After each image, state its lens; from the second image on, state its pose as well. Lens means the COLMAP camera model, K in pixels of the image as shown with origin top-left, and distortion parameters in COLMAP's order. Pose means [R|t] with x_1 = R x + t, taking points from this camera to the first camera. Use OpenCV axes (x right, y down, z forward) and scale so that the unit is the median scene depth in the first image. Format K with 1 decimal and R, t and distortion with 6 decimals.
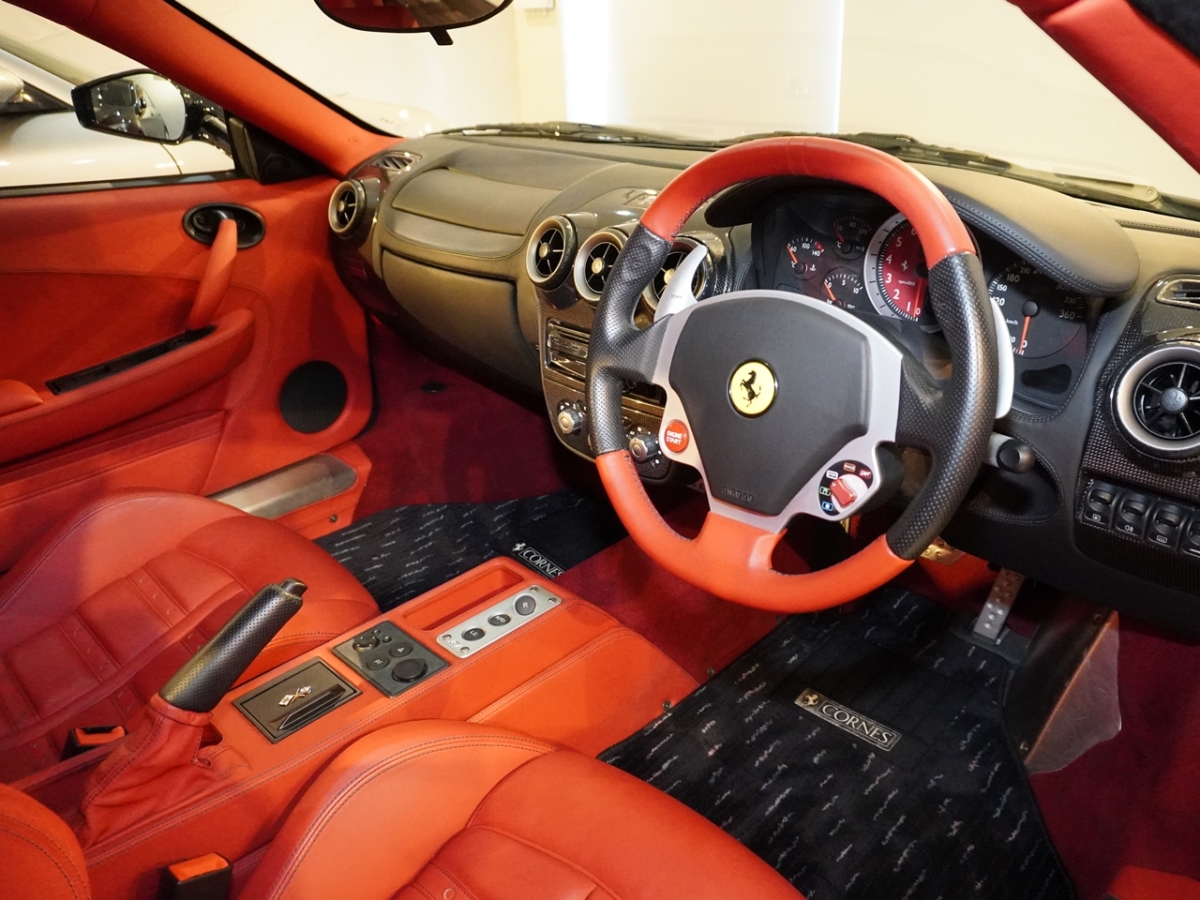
lens RADIAL K [[905.9, 0, 602.6], [0, 905.9, 466.5], [0, 0, 1]] dist [-0.027500, 0.001918]
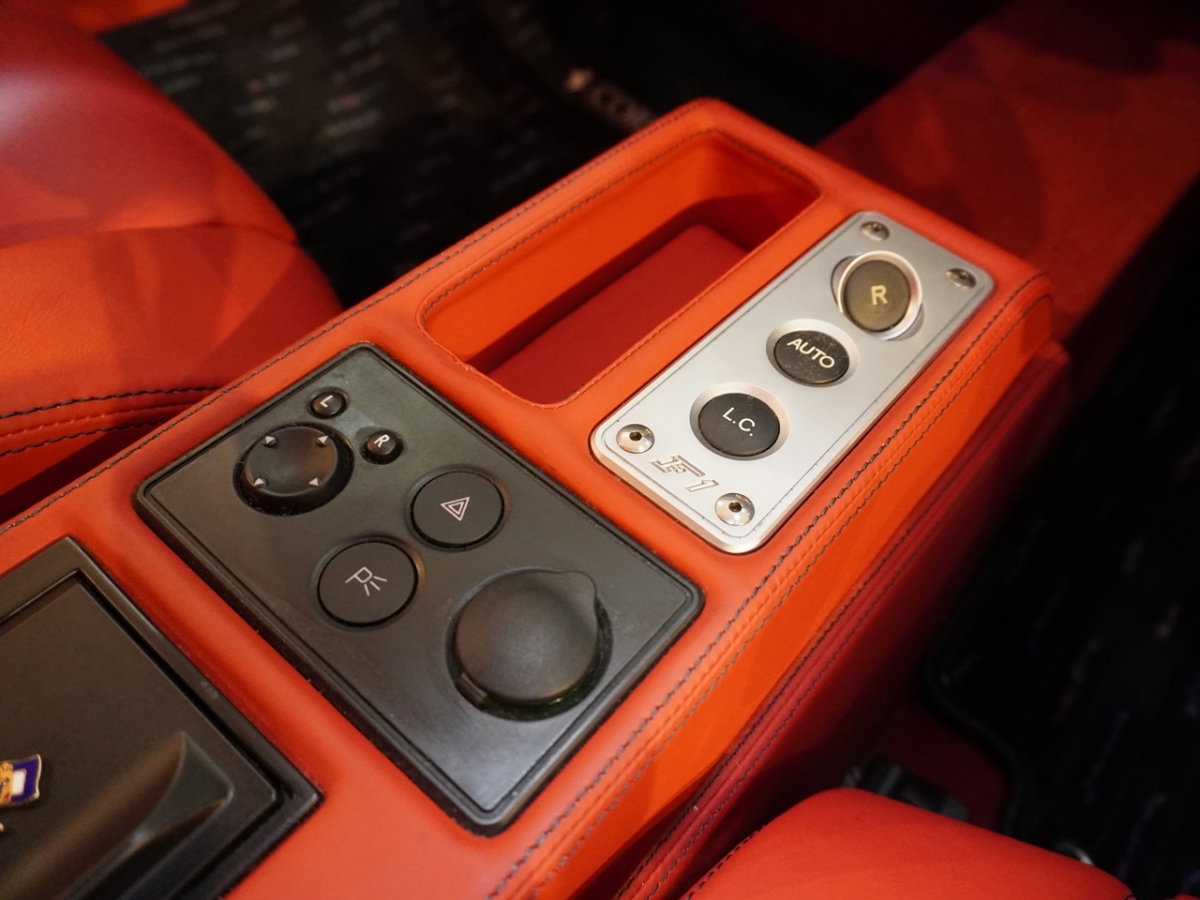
lens RADIAL K [[905.9, 0, 602.6], [0, 905.9, 466.5], [0, 0, 1]] dist [-0.027500, 0.001918]
pose [[0.990729, 0.017653, 0.134703, -0.204453], [-0.077026, 0.889744, 0.449915, 0.083780], [-0.111908, -0.456119, 0.882854, 0.750870]]
